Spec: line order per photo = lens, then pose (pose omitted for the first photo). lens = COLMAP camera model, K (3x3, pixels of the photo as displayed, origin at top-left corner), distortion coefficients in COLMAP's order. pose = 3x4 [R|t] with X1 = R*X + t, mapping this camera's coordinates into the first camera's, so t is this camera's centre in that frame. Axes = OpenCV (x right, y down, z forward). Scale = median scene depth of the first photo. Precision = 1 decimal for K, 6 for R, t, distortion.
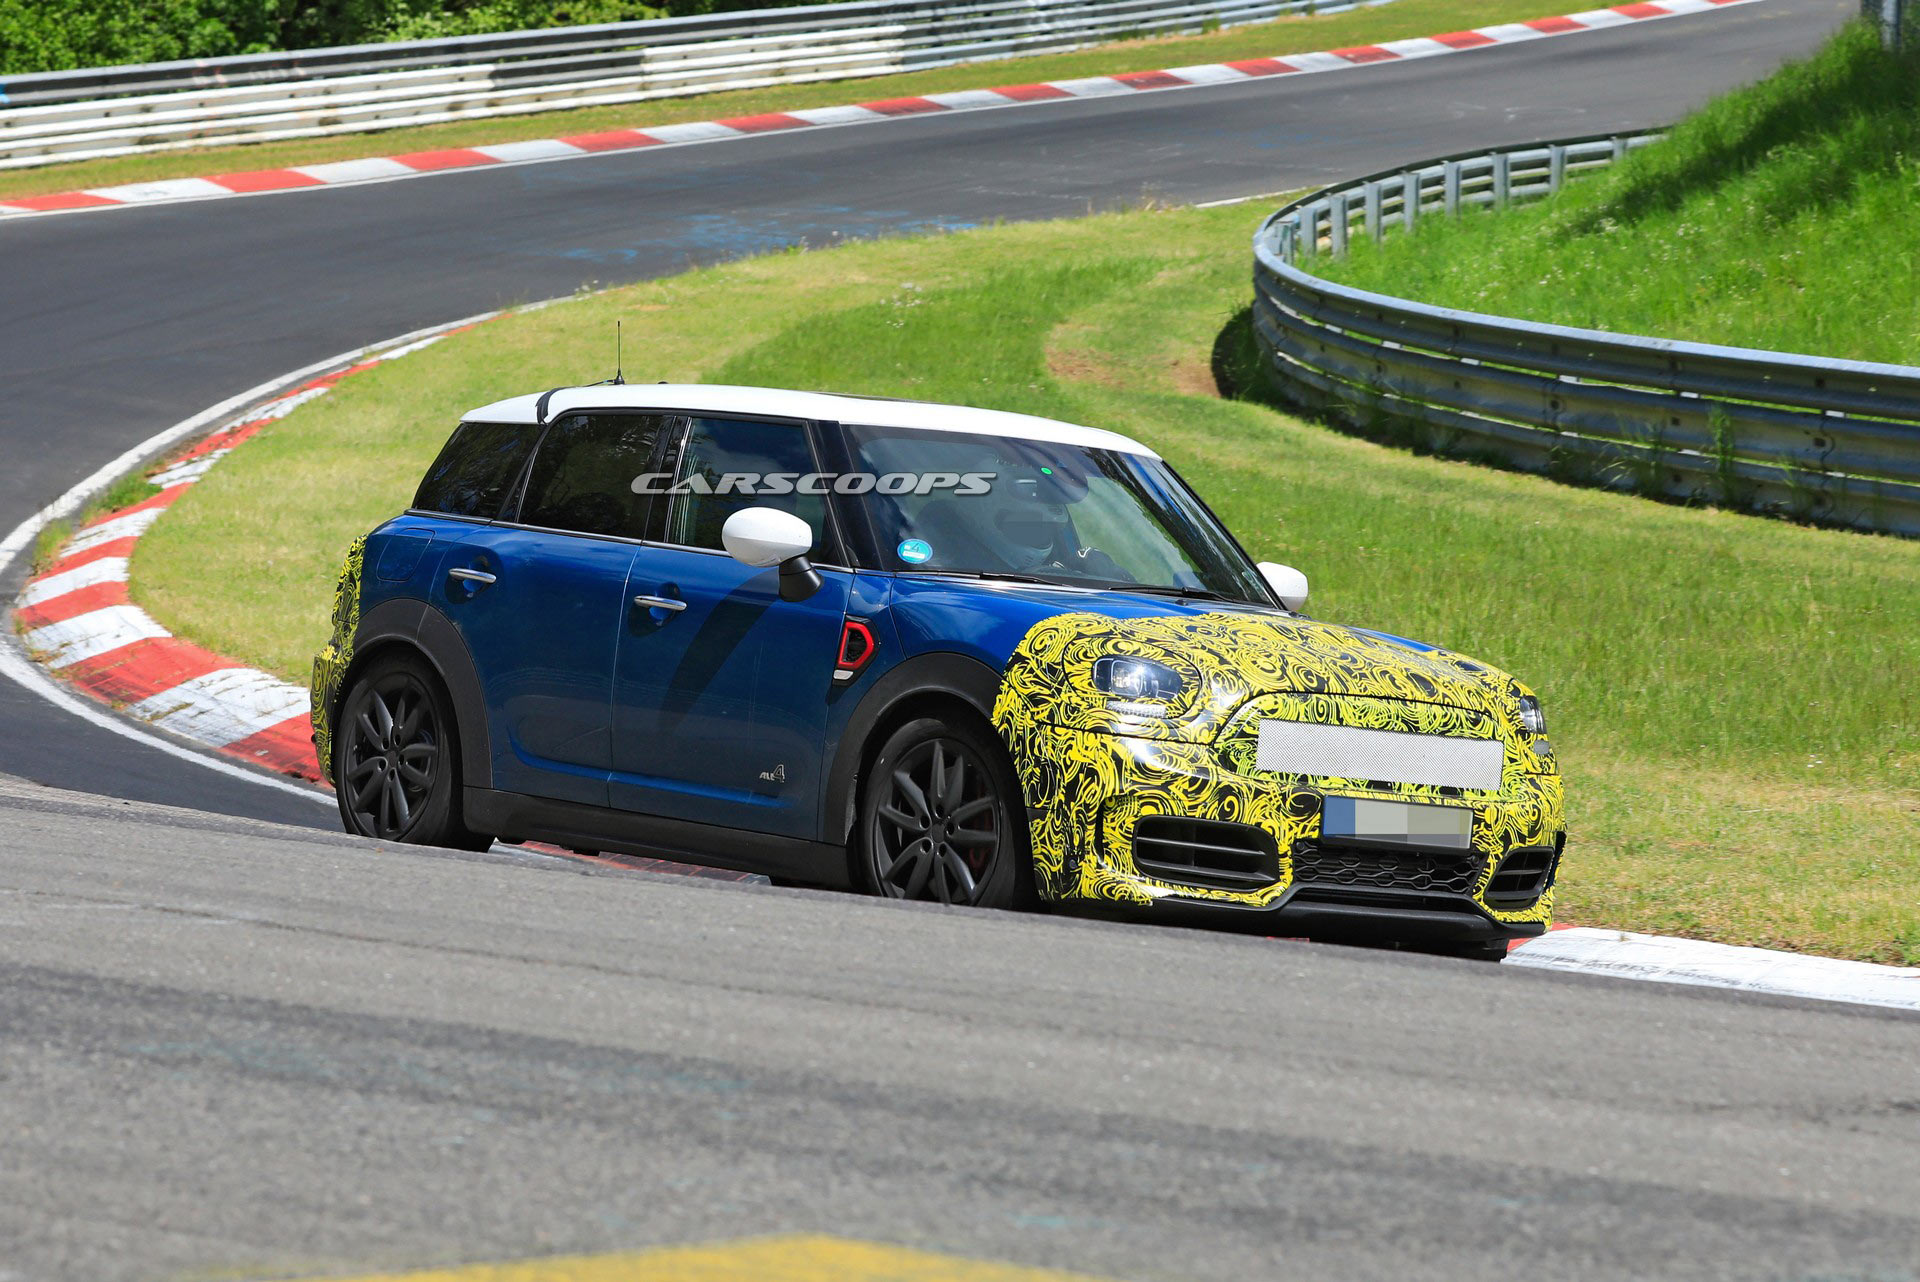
lens RADIAL K [[7711.9, 0, 960.0], [0, 7711.9, 641.0], [0, 0, 1]] dist [0.135898, 6.361399]
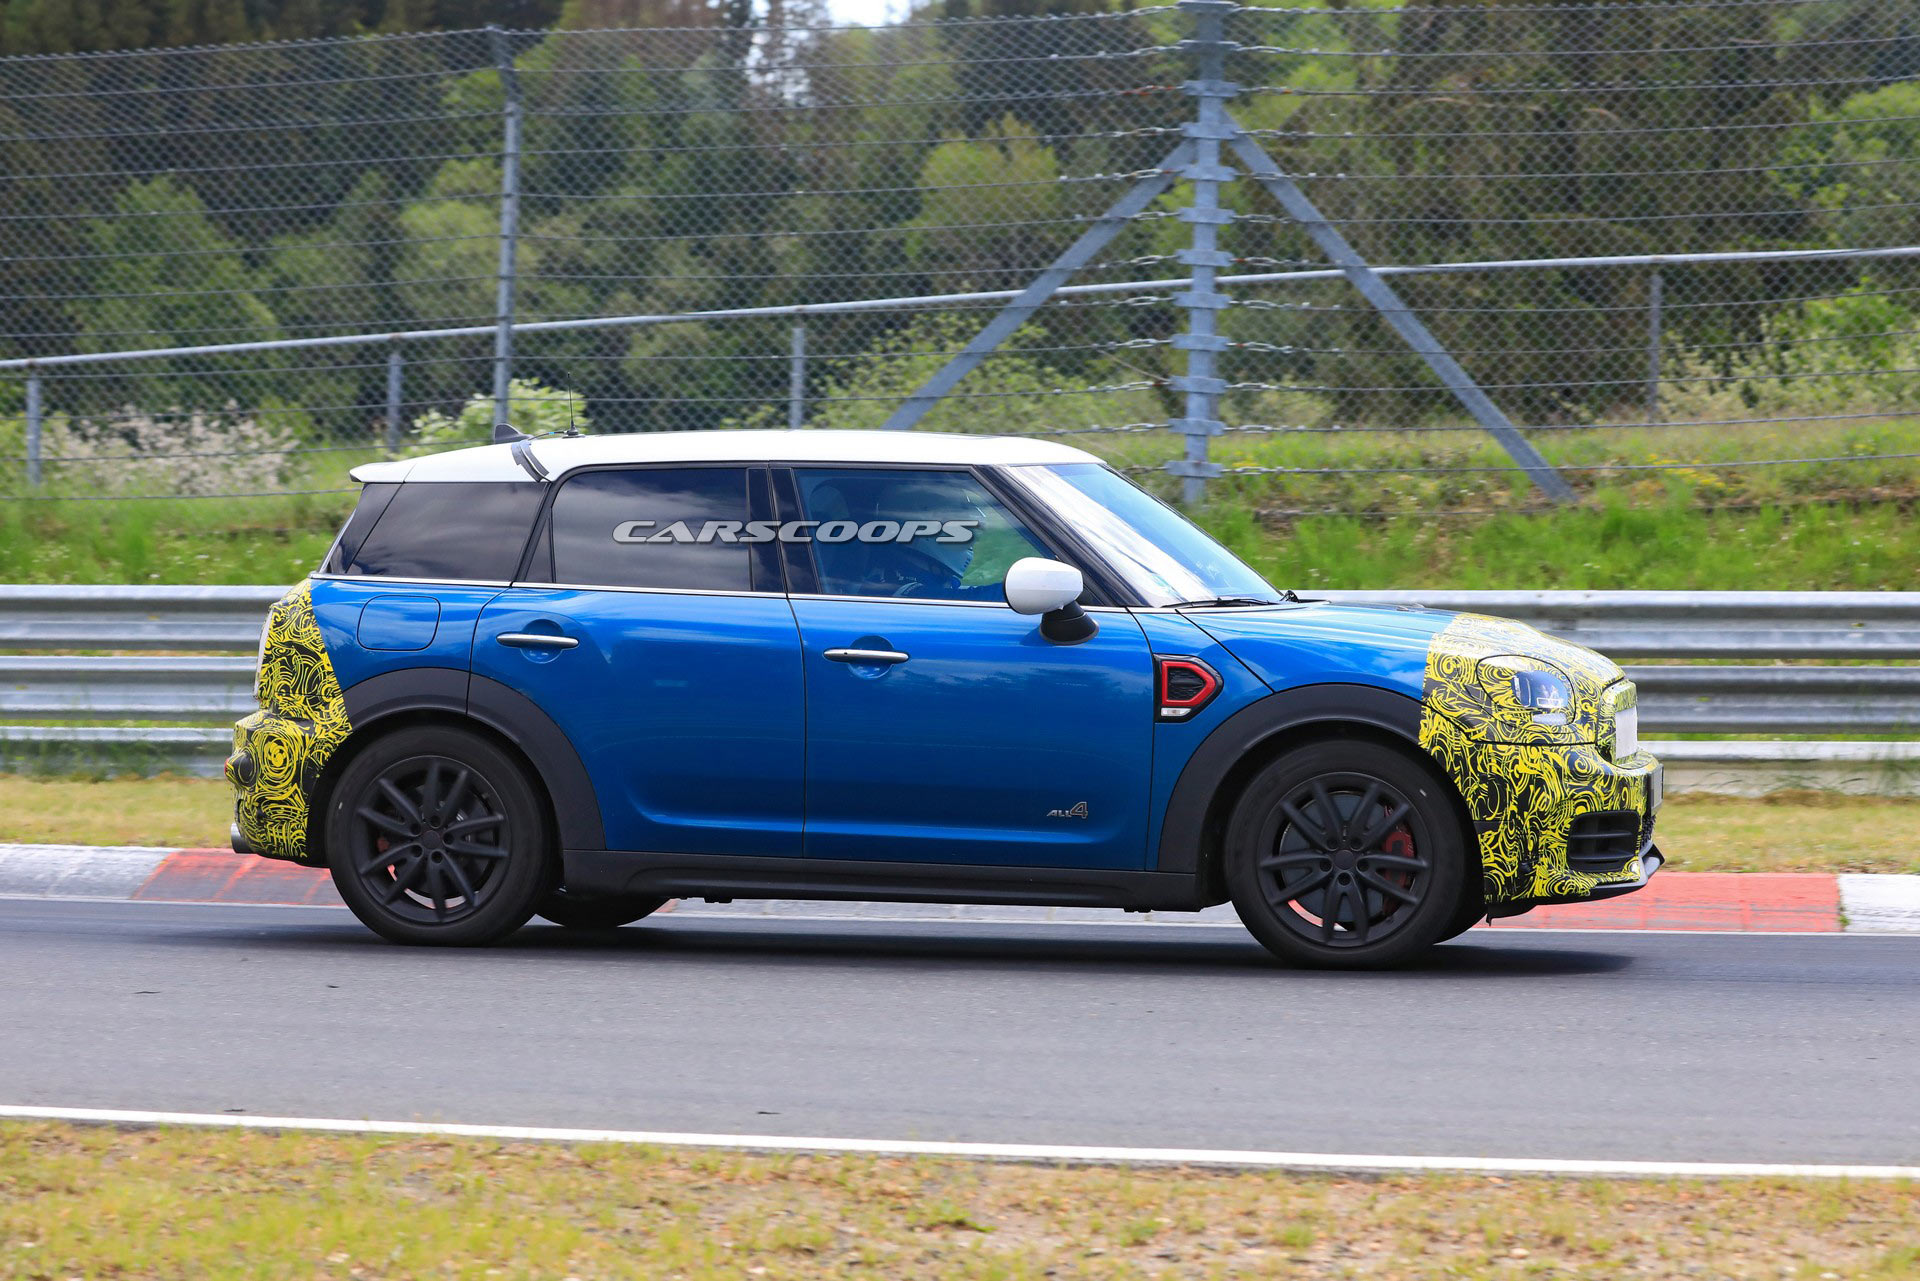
lens RADIAL K [[7711.9, 0, 960.0], [0, 7711.9, 640.5], [0, 0, 1]] dist [0.135898, 6.361399]
pose [[0.718025, -0.120814, 0.685452, -0.785190], [0.060092, 0.991903, 0.111881, -0.129519], [-0.693418, -0.039143, 0.719471, 0.272671]]
